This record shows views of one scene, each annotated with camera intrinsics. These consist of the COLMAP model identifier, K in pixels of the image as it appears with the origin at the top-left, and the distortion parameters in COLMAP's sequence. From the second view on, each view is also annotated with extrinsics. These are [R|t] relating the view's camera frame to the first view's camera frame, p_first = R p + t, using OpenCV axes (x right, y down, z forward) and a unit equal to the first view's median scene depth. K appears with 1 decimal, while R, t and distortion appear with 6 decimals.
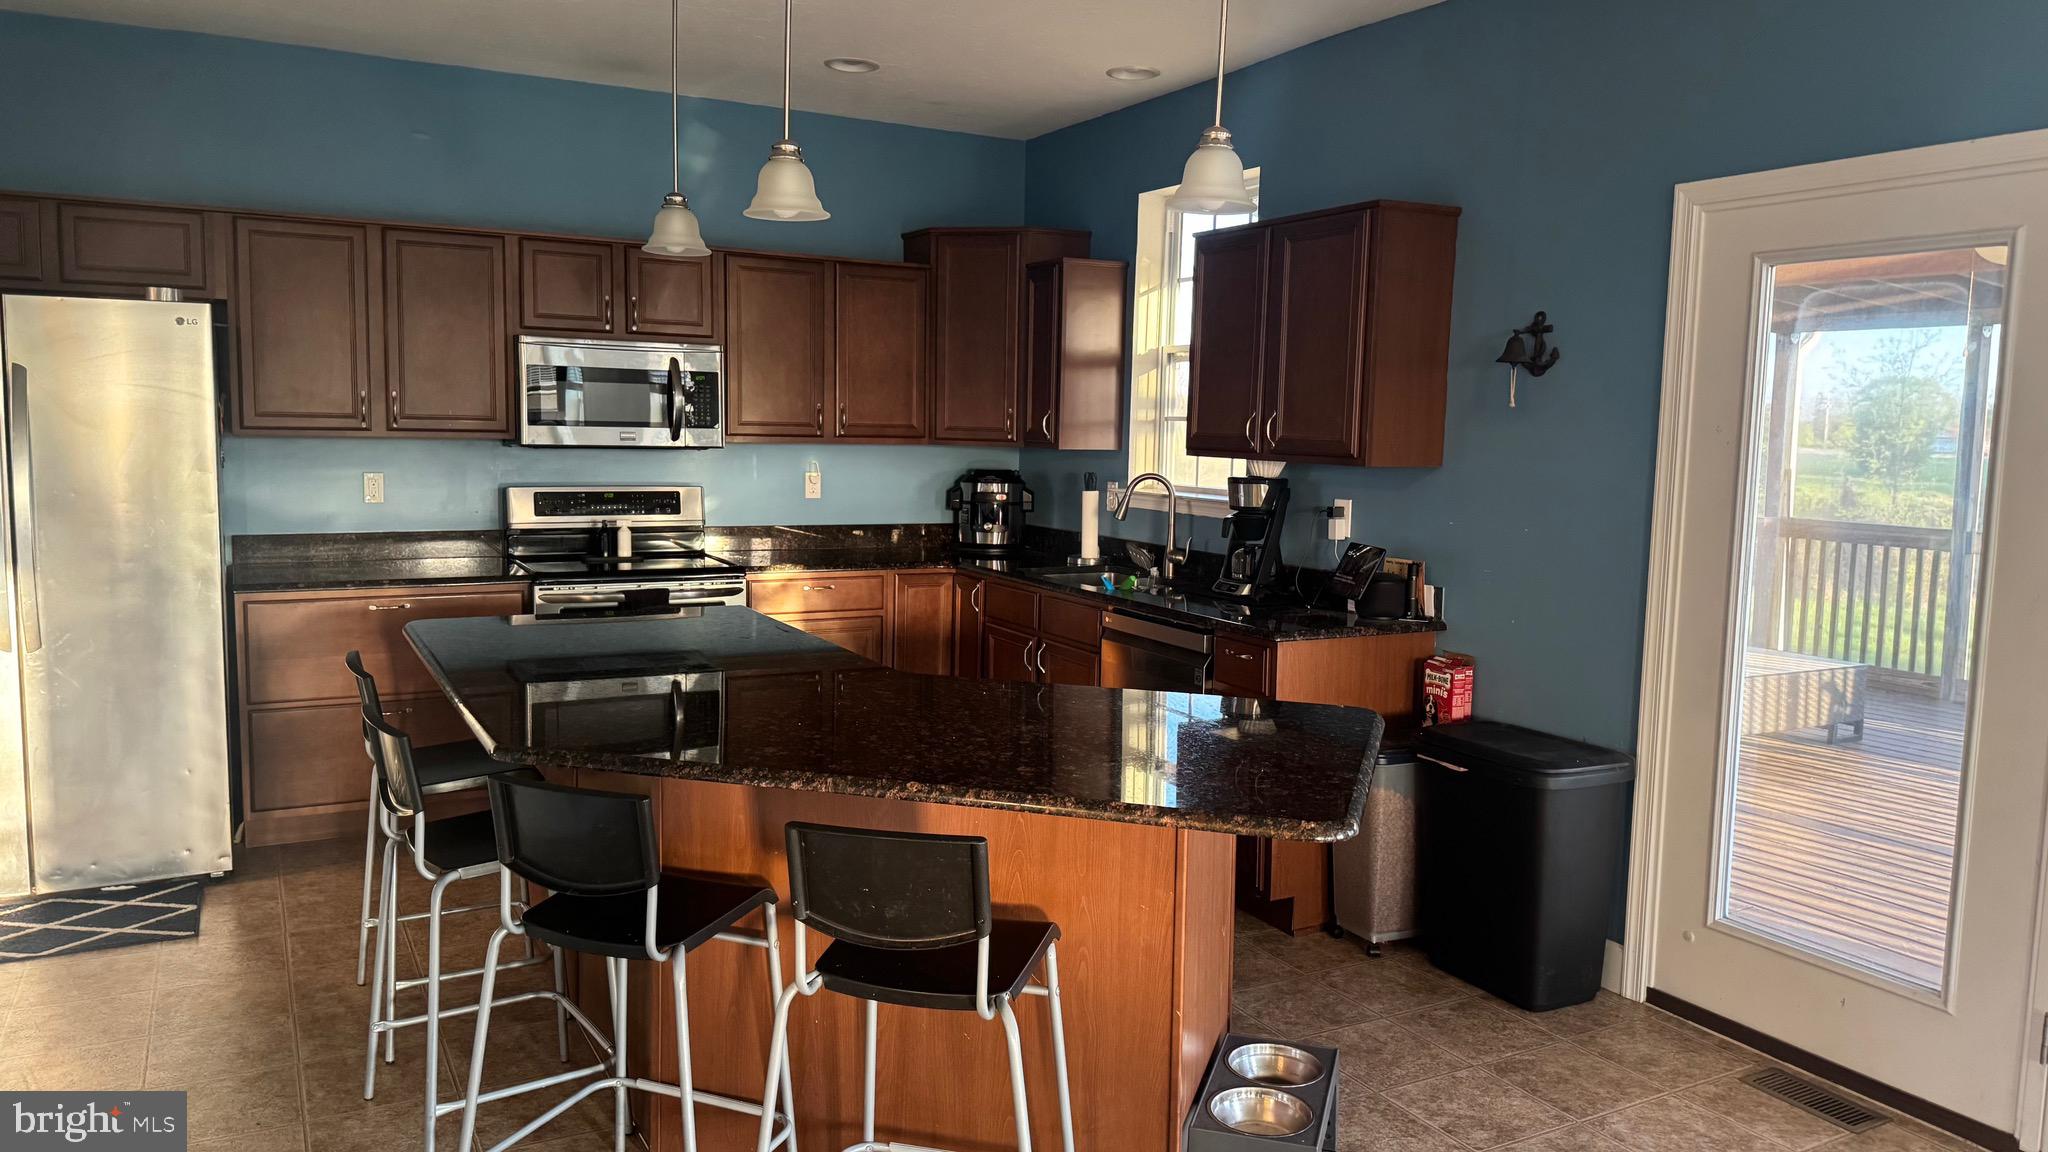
lens RADIAL K [[1415.6, 0, 1034.8], [0, 1415.6, 568.4], [0, 0, 1]] dist [0.081487, -0.098692]
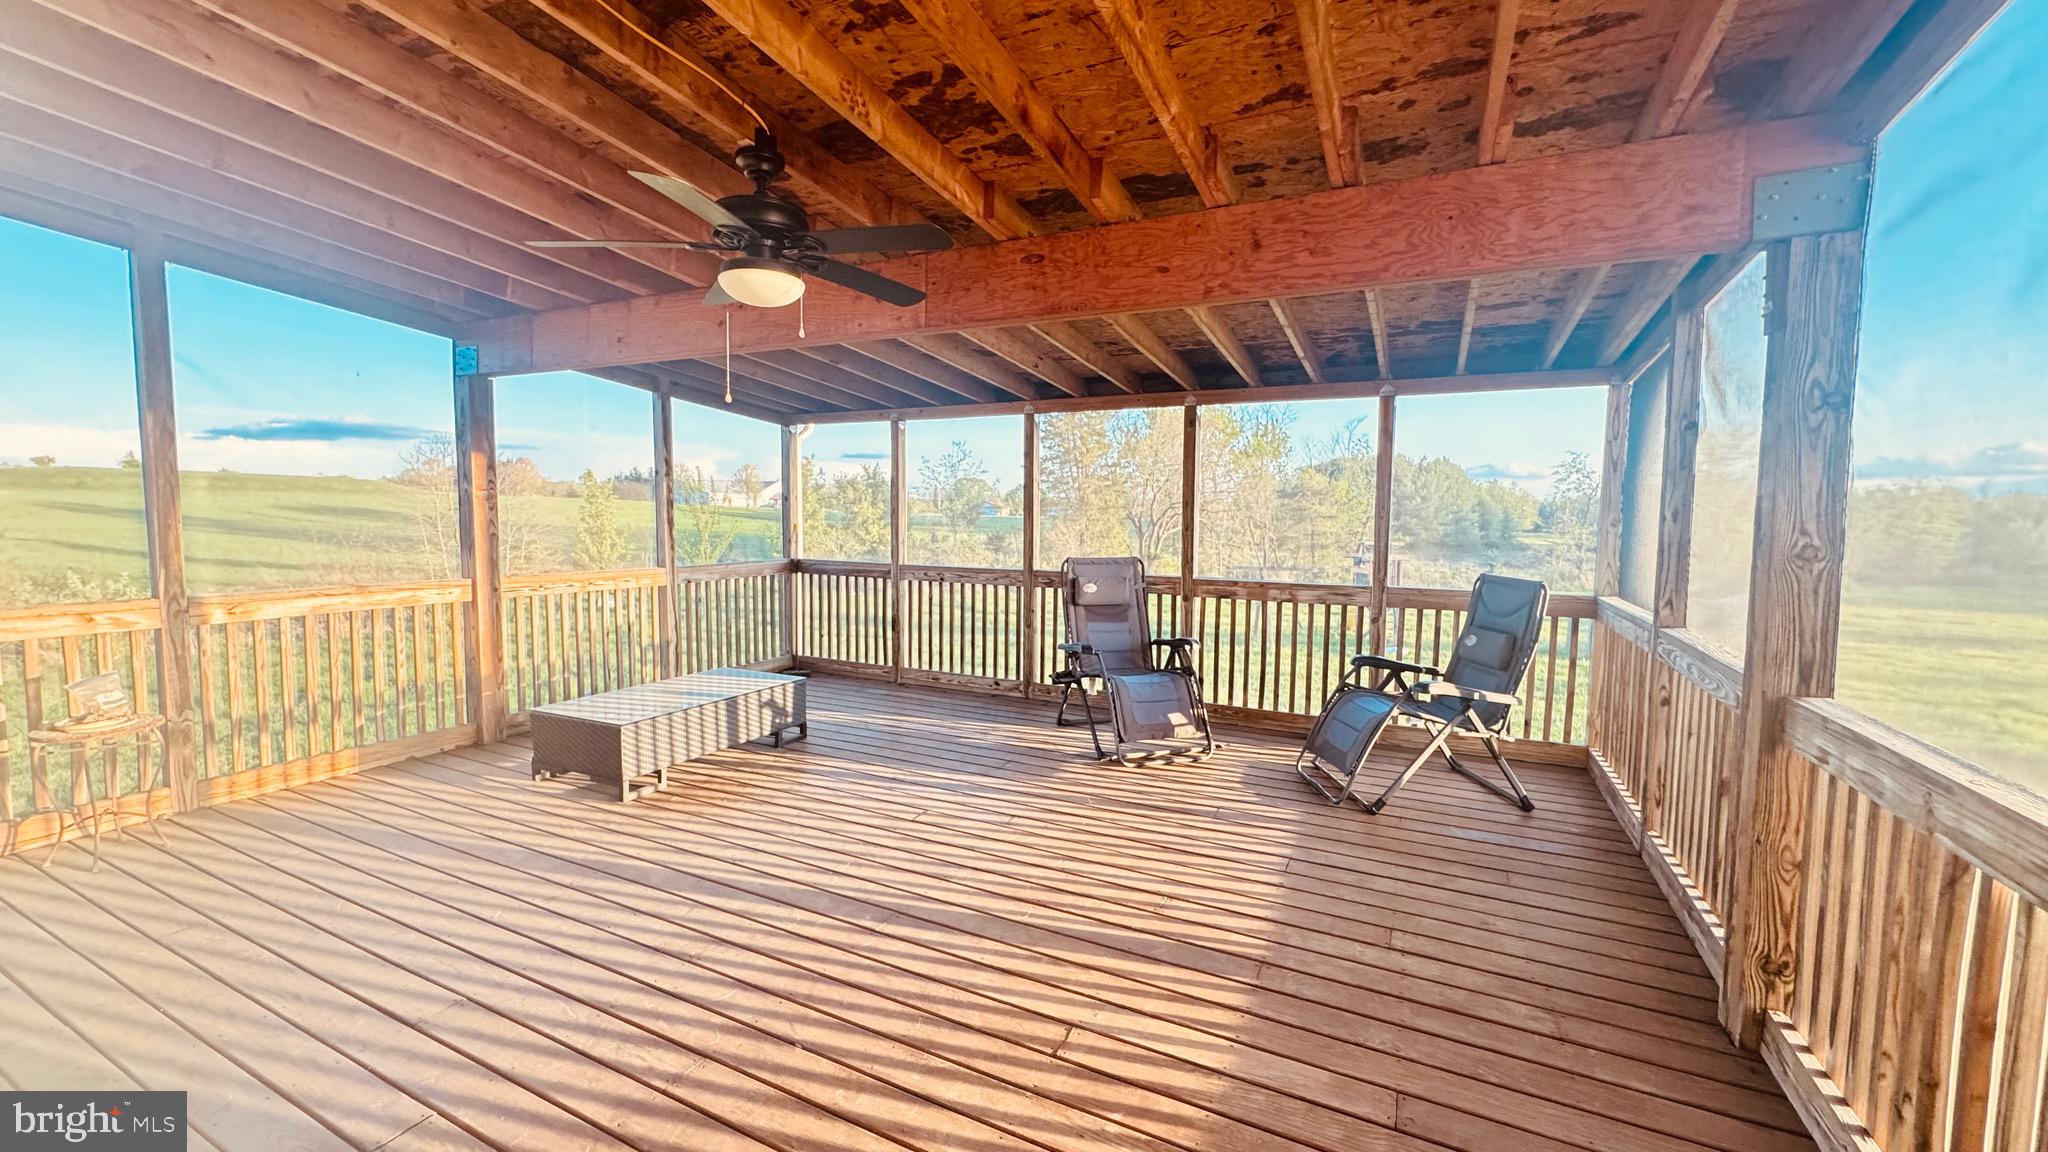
lens RADIAL K [[819.3, 0, 1022.8], [0, 819.3, 569.3], [0, 0, 1]] dist [-0.001061, -0.000177]
pose [[0.827085, -0.051386, 0.559724, 0.481047], [0.061553, 0.998104, 0.000677, -0.022308], [-0.558697, 0.033893, 0.828679, 0.424167]]
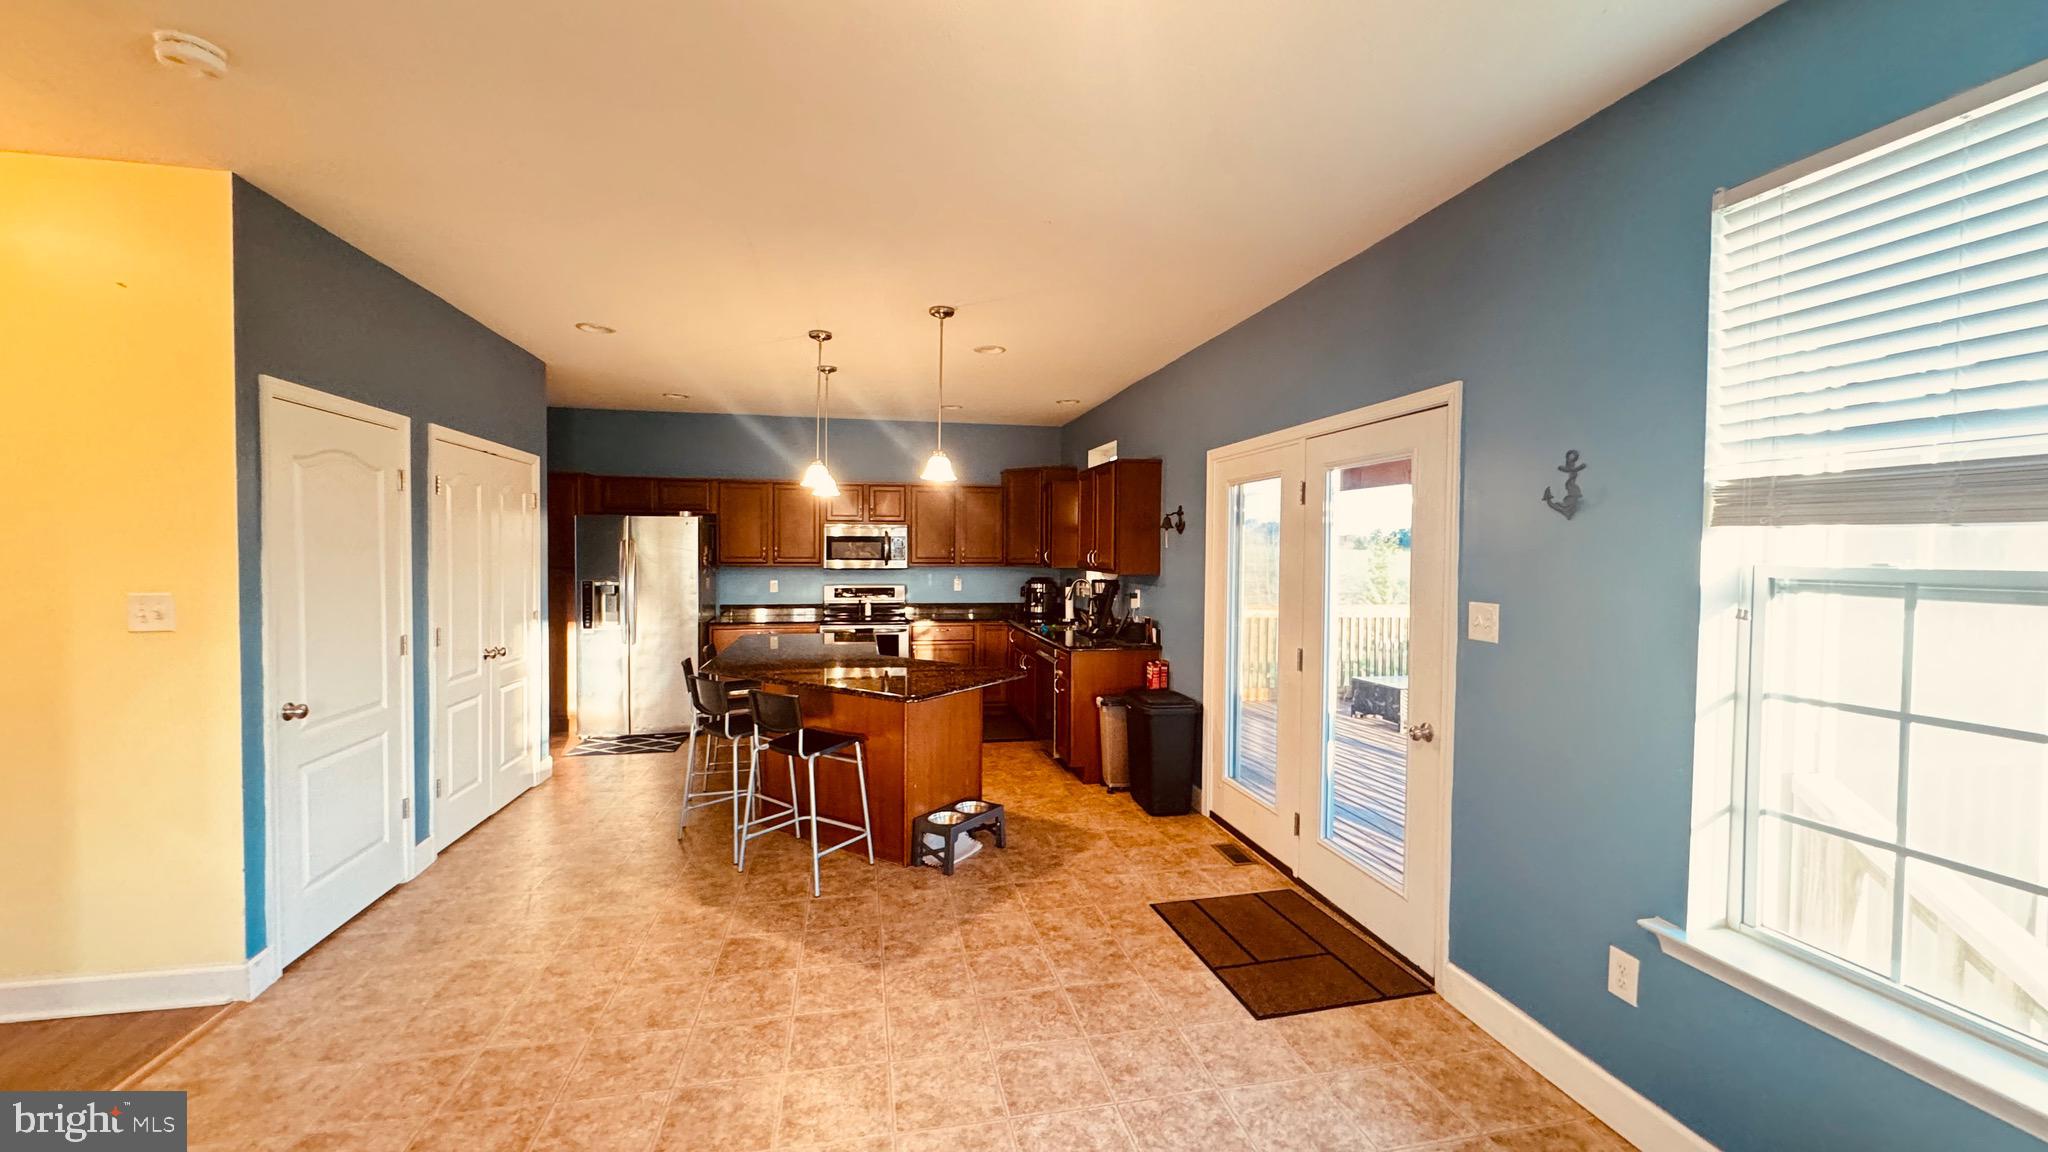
lens RADIAL K [[808.6, 0, 1023.9], [0, 808.6, 569.1], [0, 0, 1]] dist [-0.000887, -0.000120]
pose [[0.956130, -0.007441, -0.292847, 0.386037], [-0.017366, 0.996480, -0.082017, 0.022710], [0.292426, 0.083505, 0.952635, -0.215676]]
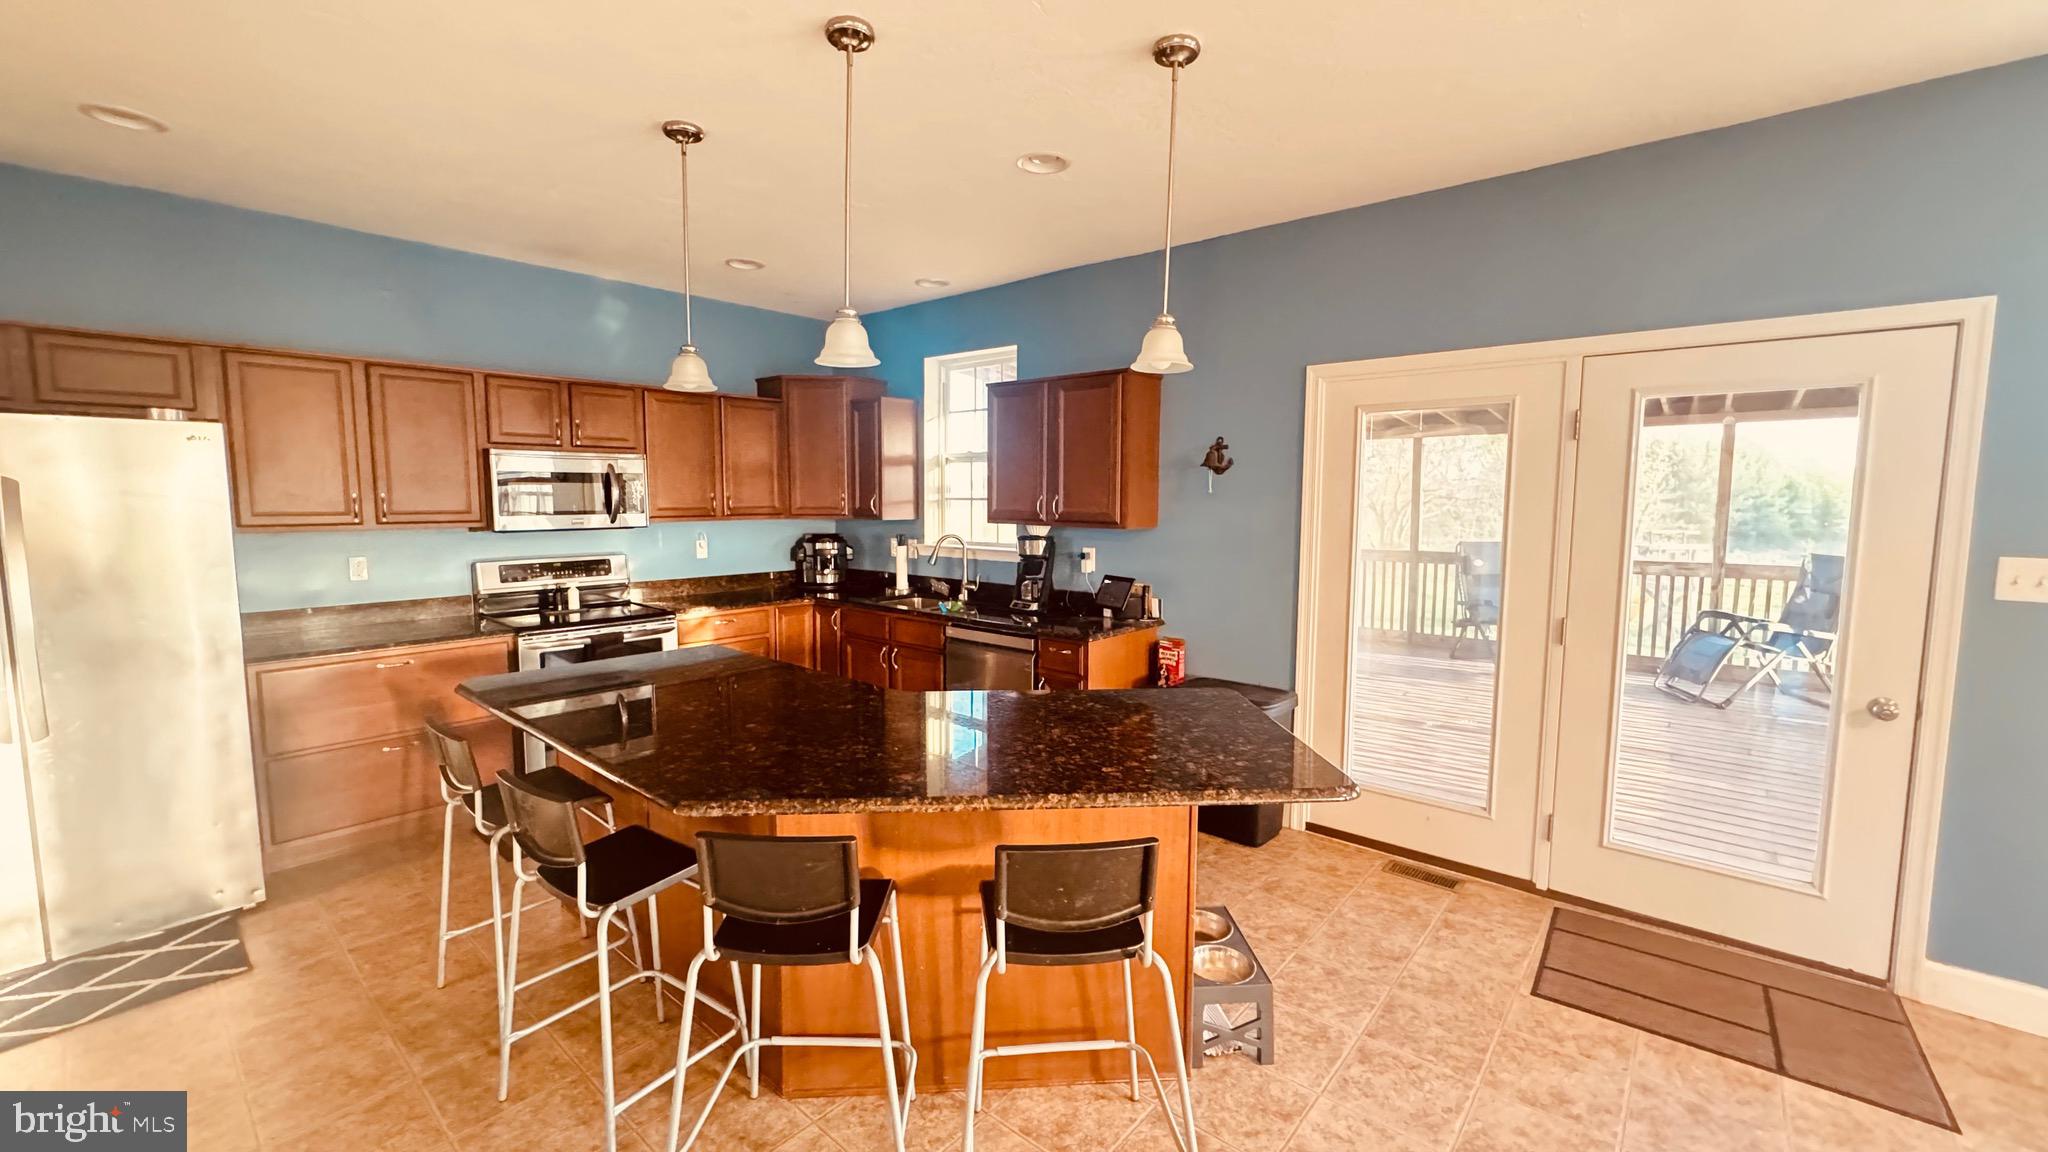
lens RADIAL K [[808.6, 0, 1023.9], [0, 808.6, 569.1], [0, 0, 1]] dist [-0.000887, -0.000120]
pose [[0.937418, -0.050149, 0.344576, -0.164975], [0.052736, 0.998607, 0.001867, -0.027816], [-0.344190, 0.016421, 0.938756, 0.135868]]
